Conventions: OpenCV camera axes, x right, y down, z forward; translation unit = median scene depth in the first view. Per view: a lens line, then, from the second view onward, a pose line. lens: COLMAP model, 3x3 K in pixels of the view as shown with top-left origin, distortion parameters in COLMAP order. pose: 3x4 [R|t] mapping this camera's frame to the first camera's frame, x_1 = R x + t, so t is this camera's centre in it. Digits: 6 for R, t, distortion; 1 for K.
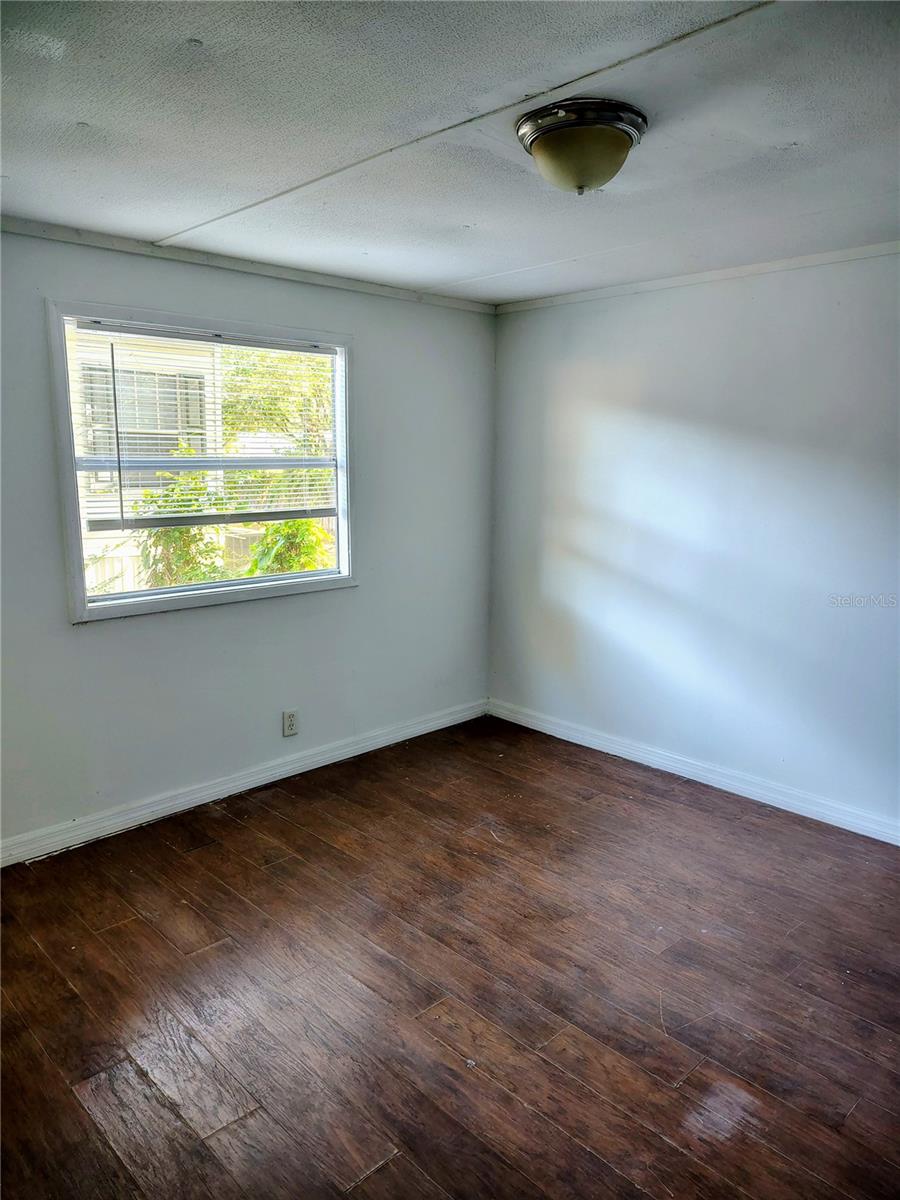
lens RADIAL K [[824.5, 0, 449.9], [0, 824.5, 600.1], [0, 0, 1]] dist [-0.011172, -0.005012]
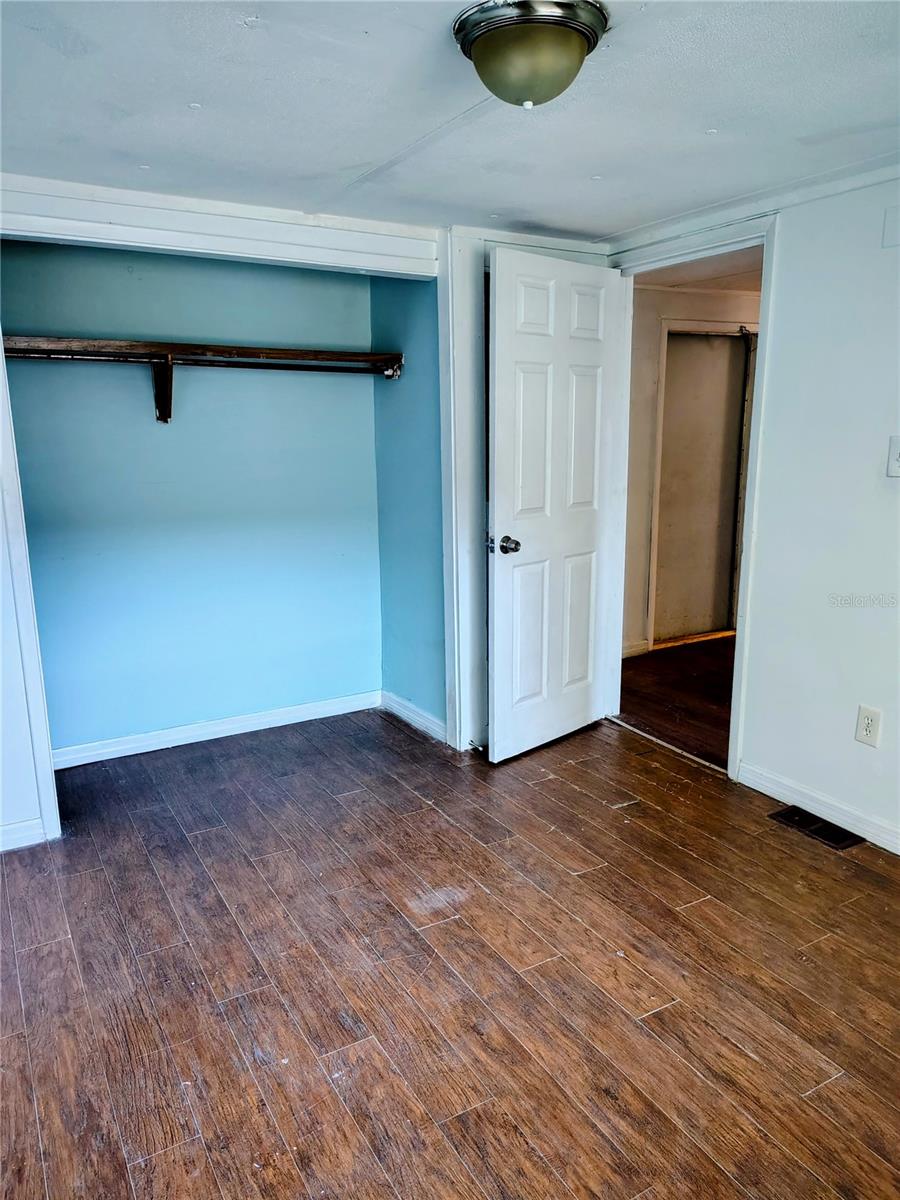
lens RADIAL K [[824.5, 0, 450.0], [0, 824.5, 600.1], [0, 0, 1]] dist [-0.011172, -0.005012]
pose [[-0.972324, -0.045083, 0.229248, 0.015118], [0.044731, 0.927136, 0.372047, -0.306172], [-0.229317, 0.372004, -0.899459, 1.788543]]
